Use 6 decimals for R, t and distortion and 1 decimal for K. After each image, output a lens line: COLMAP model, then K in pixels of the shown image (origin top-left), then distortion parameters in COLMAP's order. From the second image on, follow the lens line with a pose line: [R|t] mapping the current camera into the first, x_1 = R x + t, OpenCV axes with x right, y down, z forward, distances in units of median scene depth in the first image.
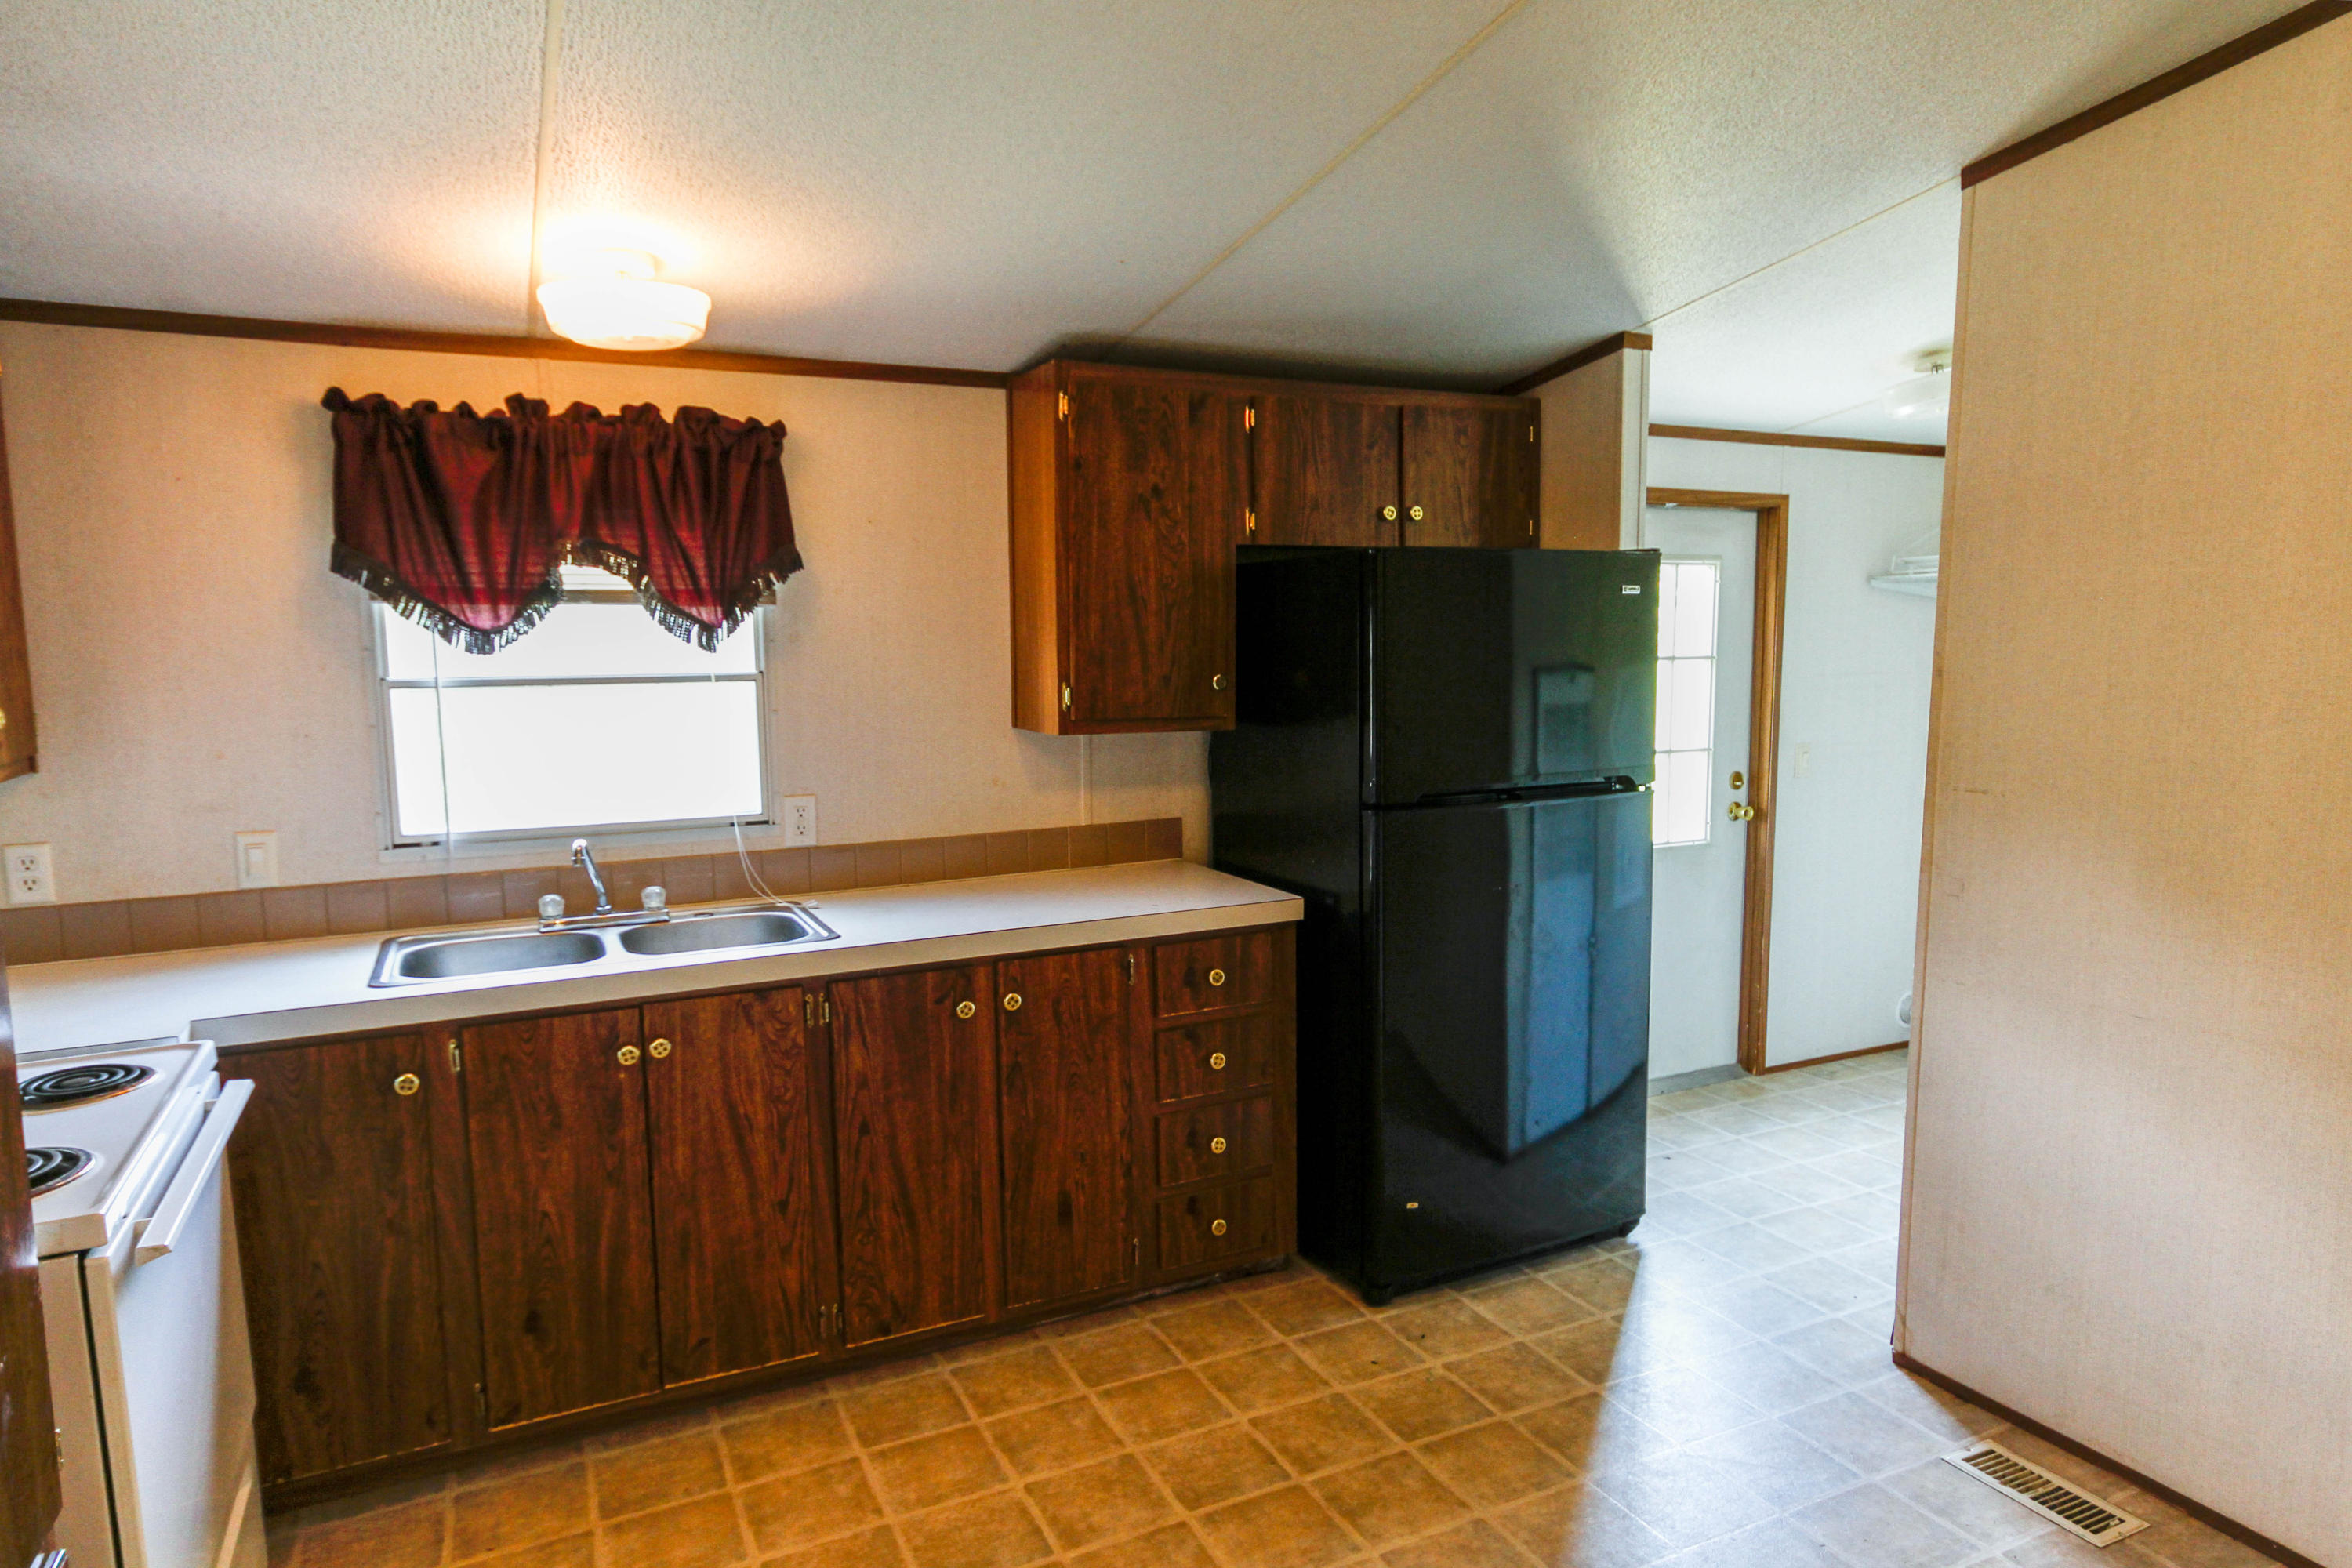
lens RADIAL K [[1398.6, 0, 1178.6], [0, 1398.6, 789.1], [0, 0, 1]] dist [0.001232, 0.000782]
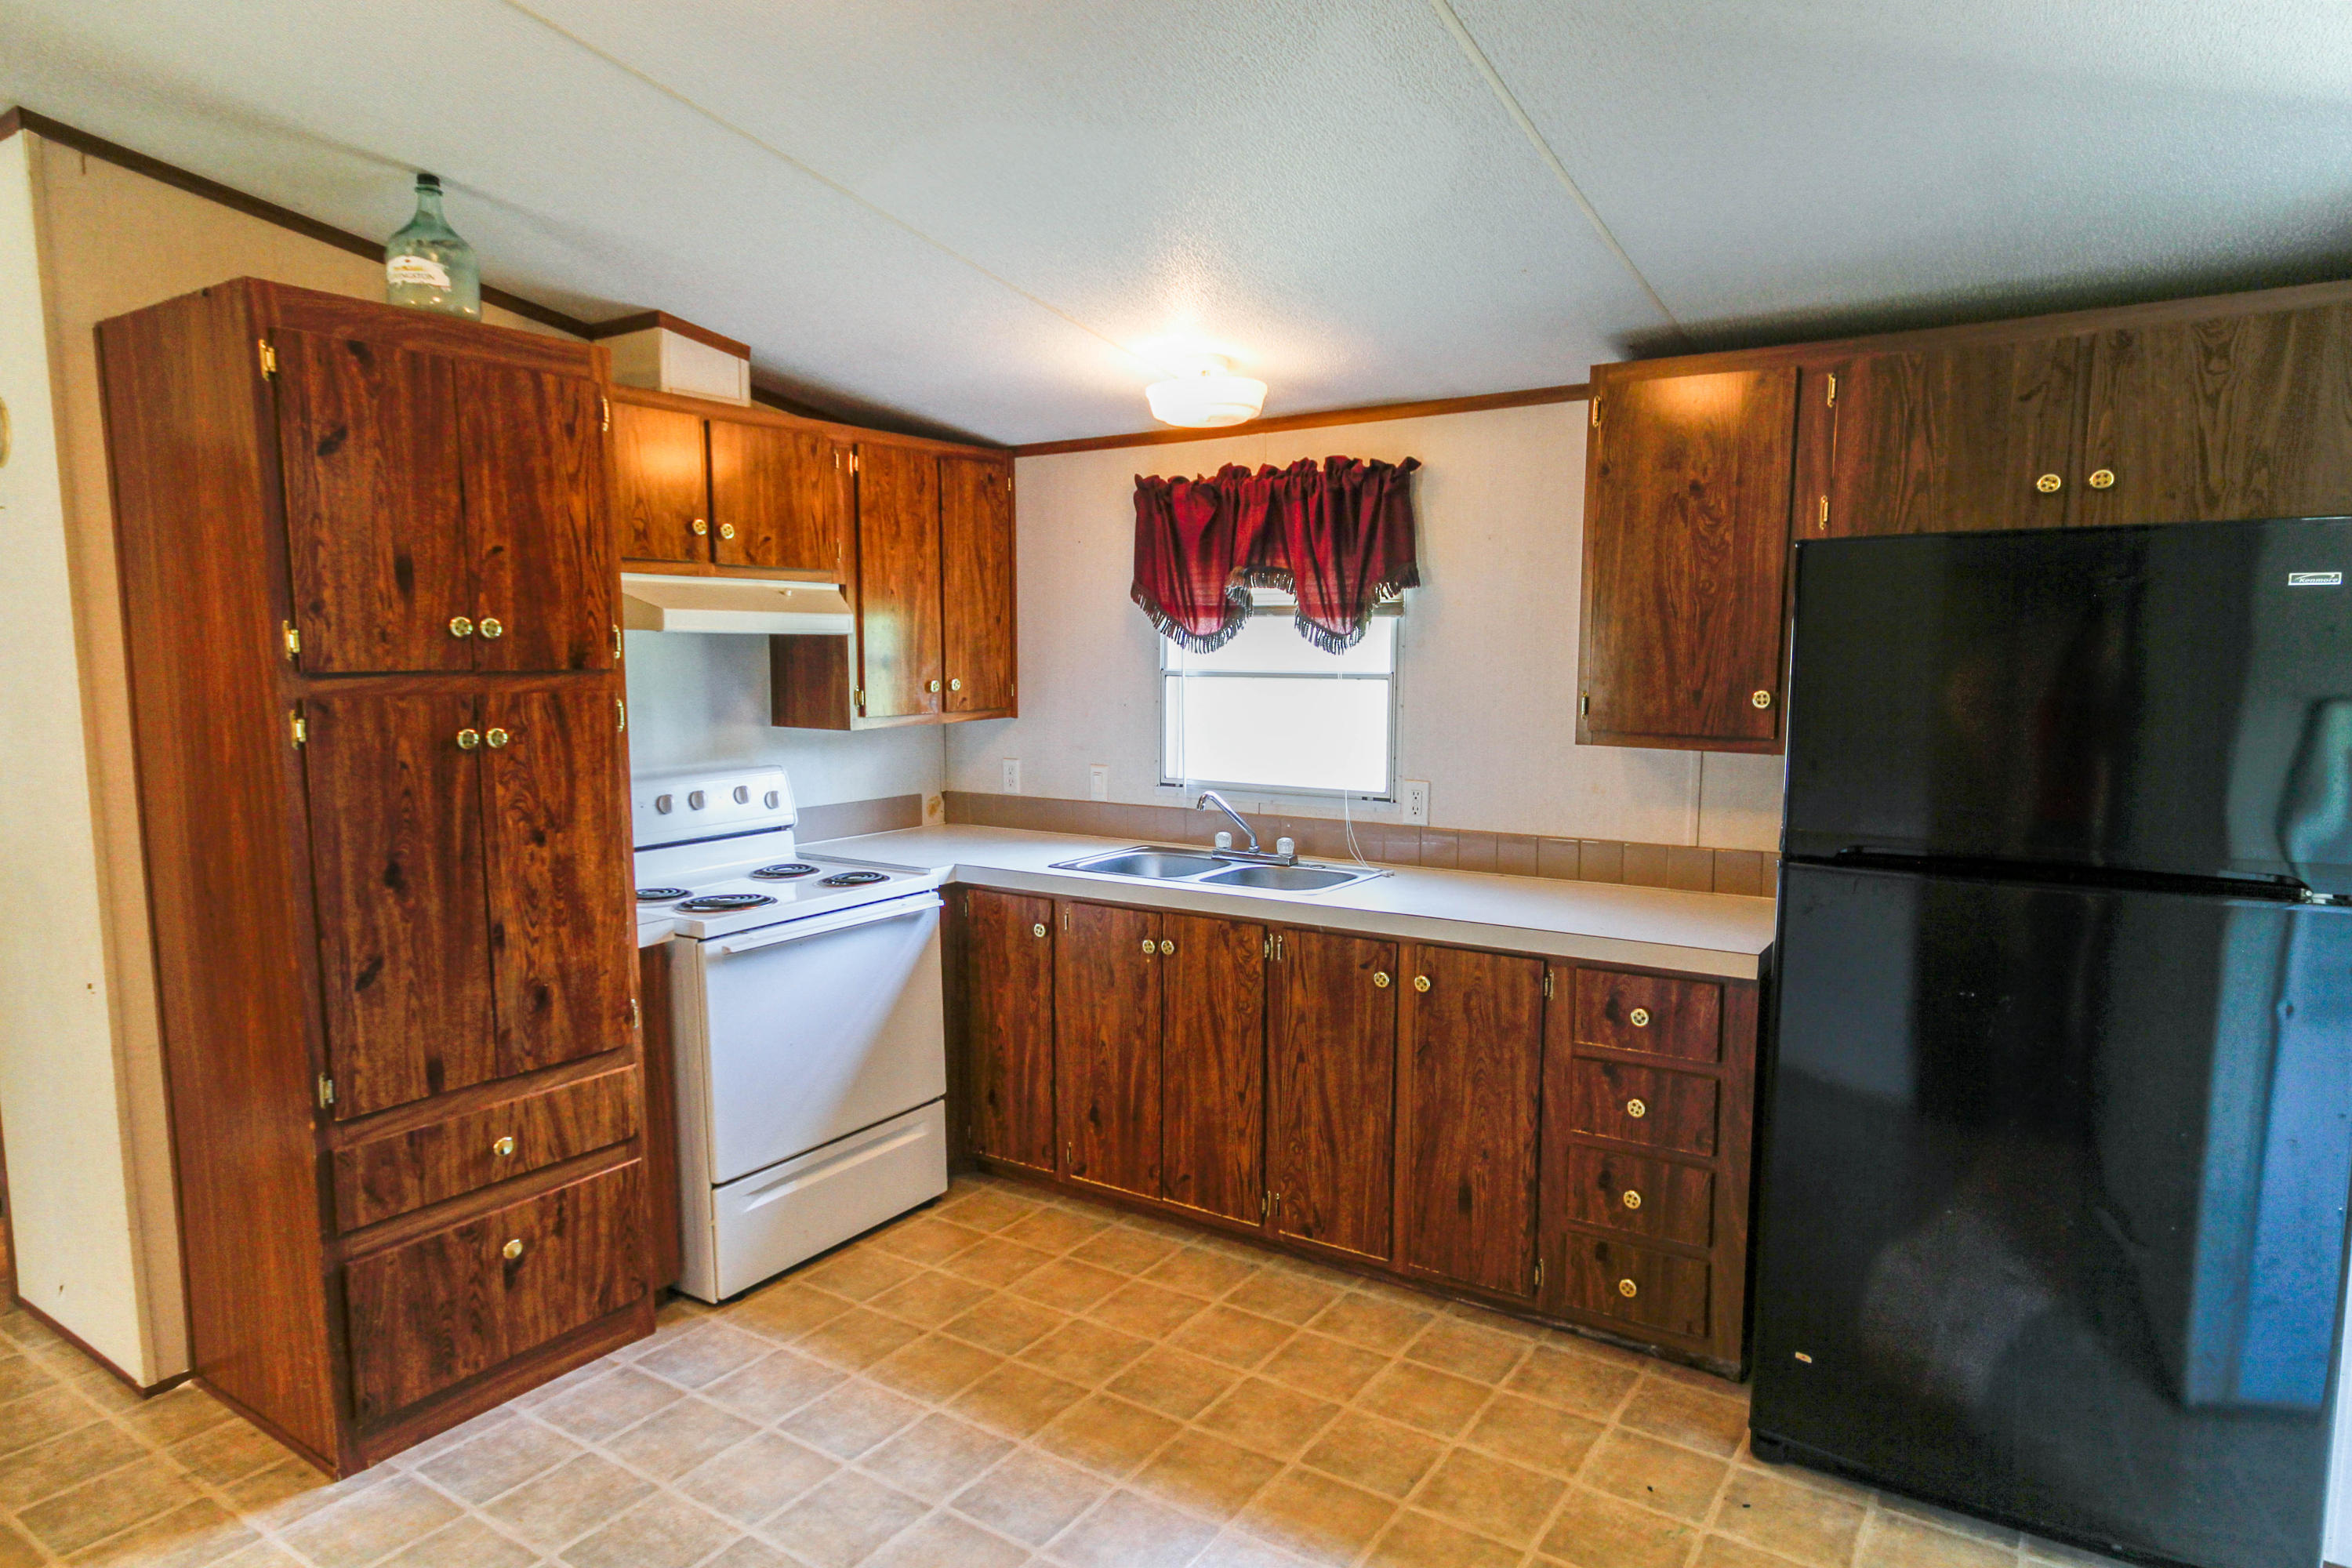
lens RADIAL K [[1346.2, 0, 1244.4], [0, 1346.2, 790.0], [0, 0, 1]] dist [-0.006239, -0.001329]
pose [[0.524819, 0.101122, -0.845186, 0.632030], [-0.098186, 0.993483, 0.057896, -0.040313], [0.845532, 0.052600, 0.531327, 0.308355]]
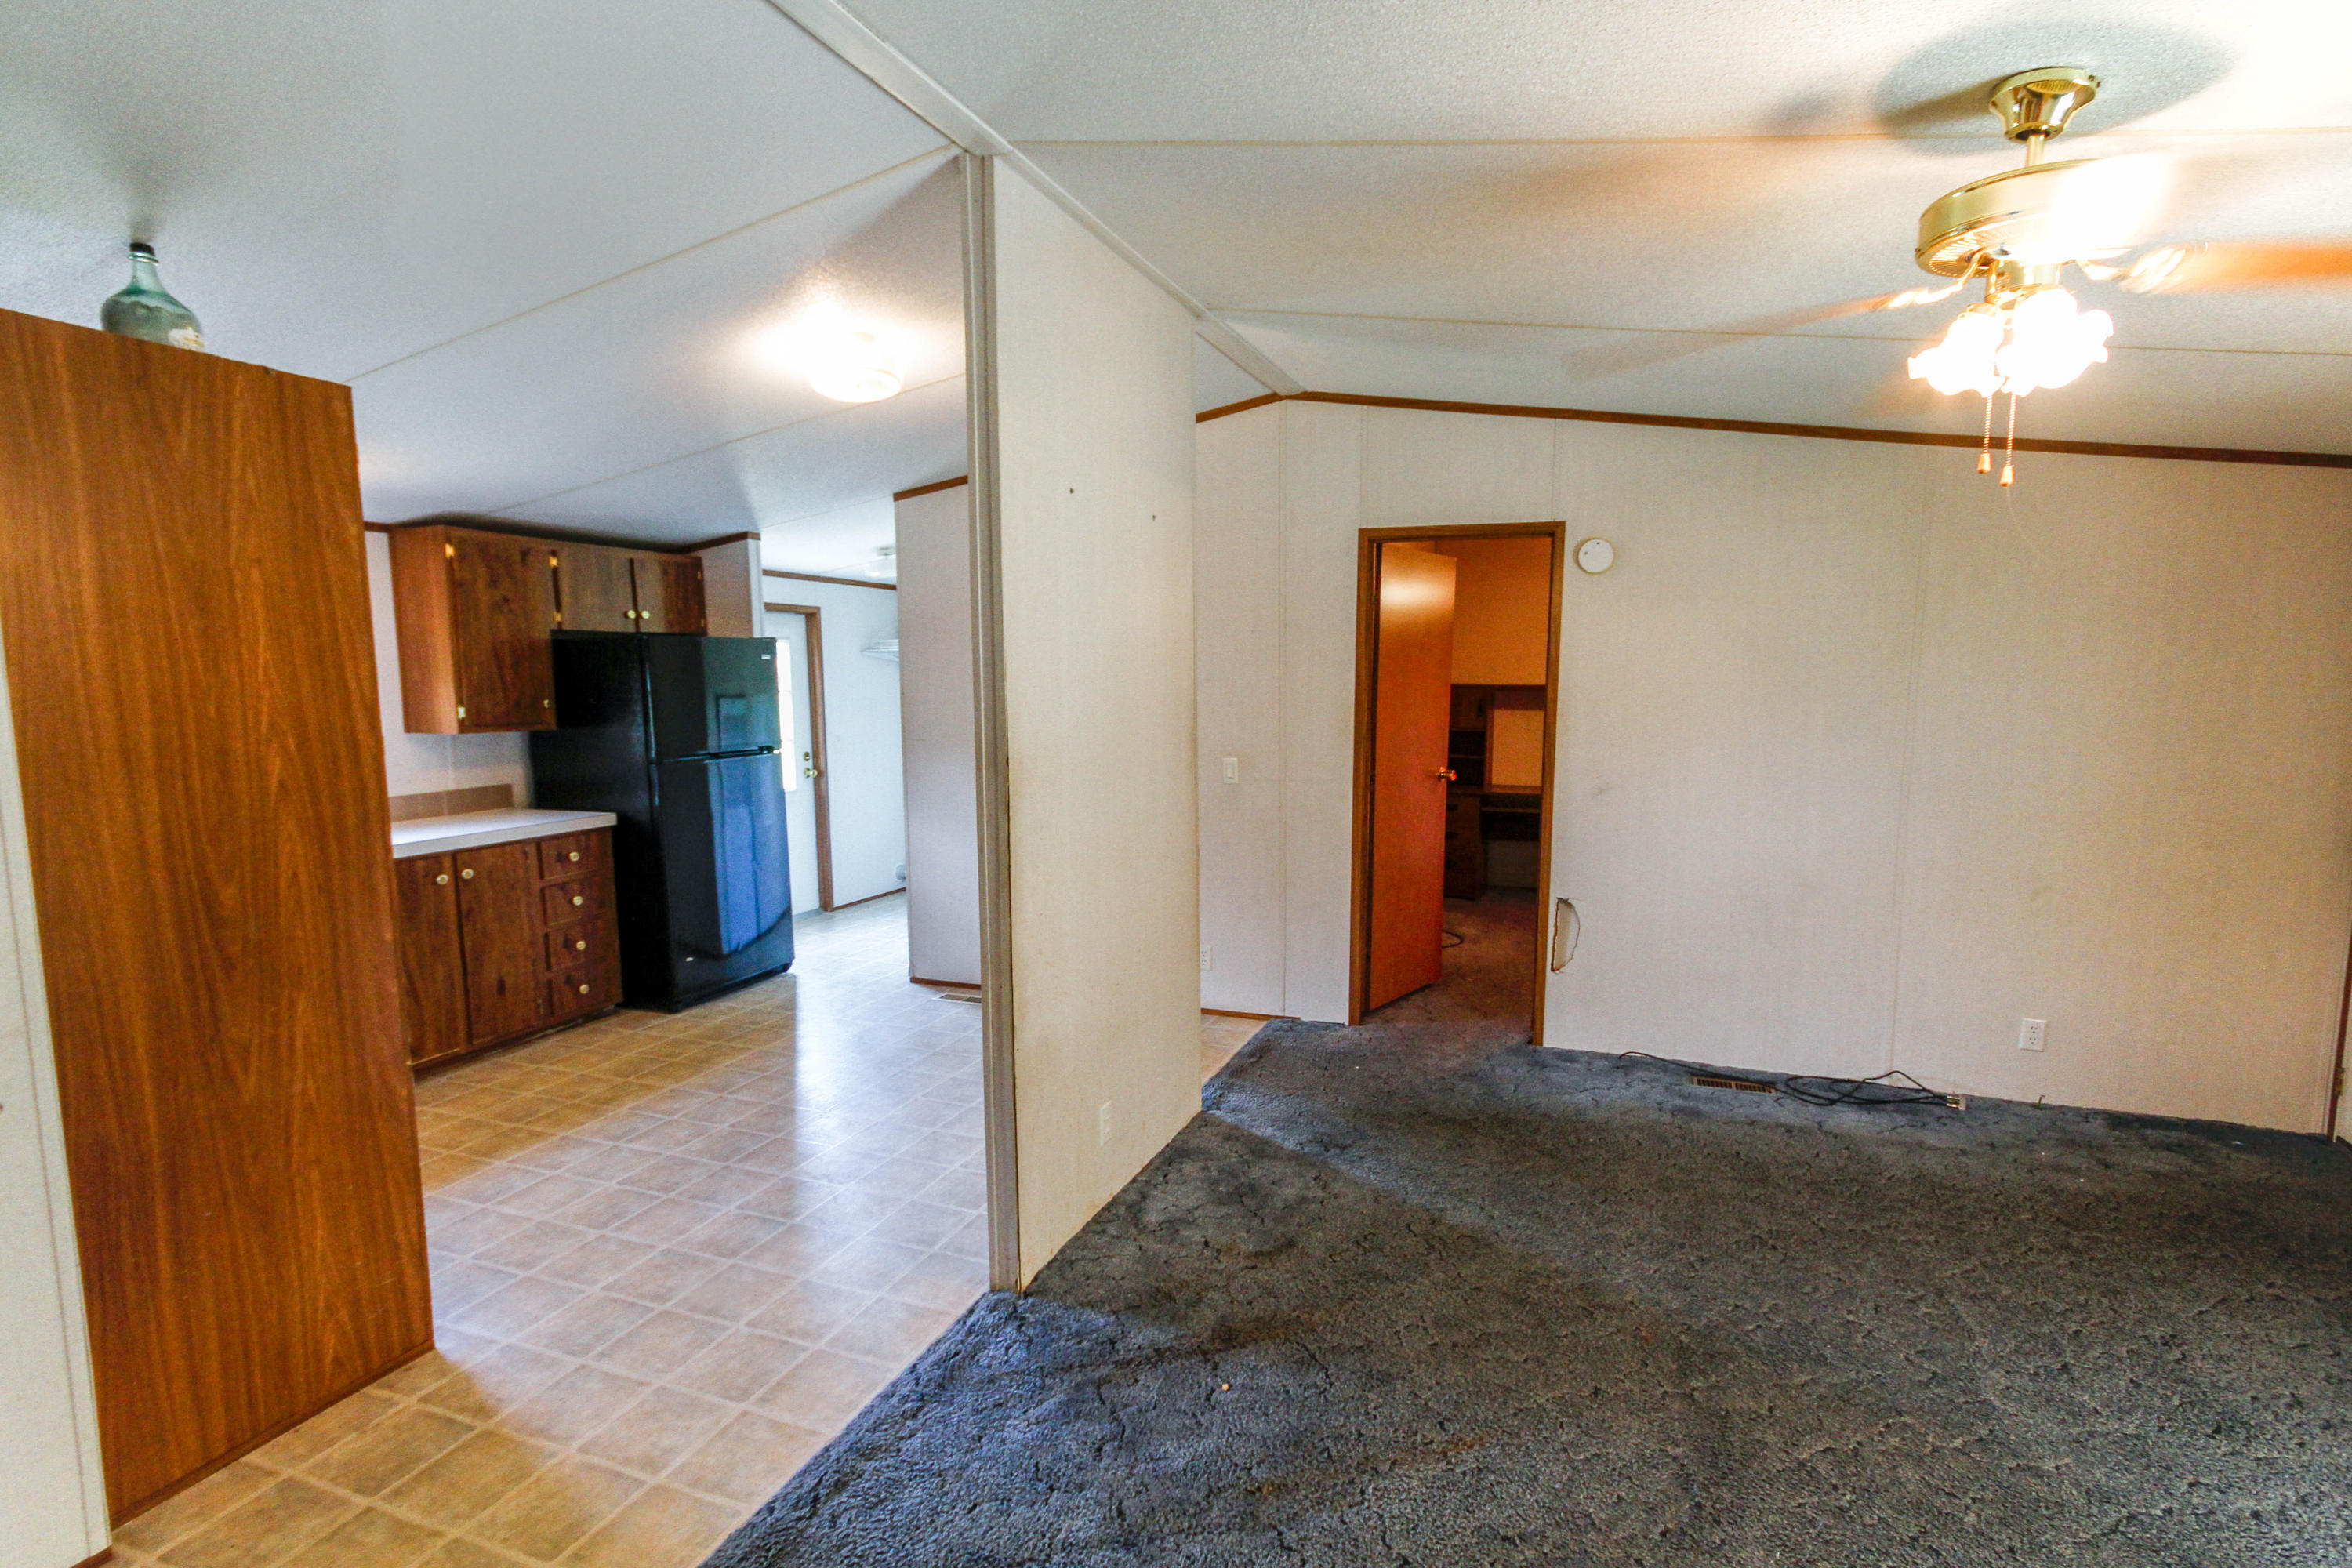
lens RADIAL K [[1128.3, 0, 1187.4], [0, 1128.3, 792.8], [0, 0, 1]] dist [0.004436, 0.000744]
pose [[0.735547, -0.069638, 0.673885, -0.396402], [0.084594, 0.996359, 0.010628, 0.103867], [-0.672171, 0.049189, 0.738760, -0.718449]]
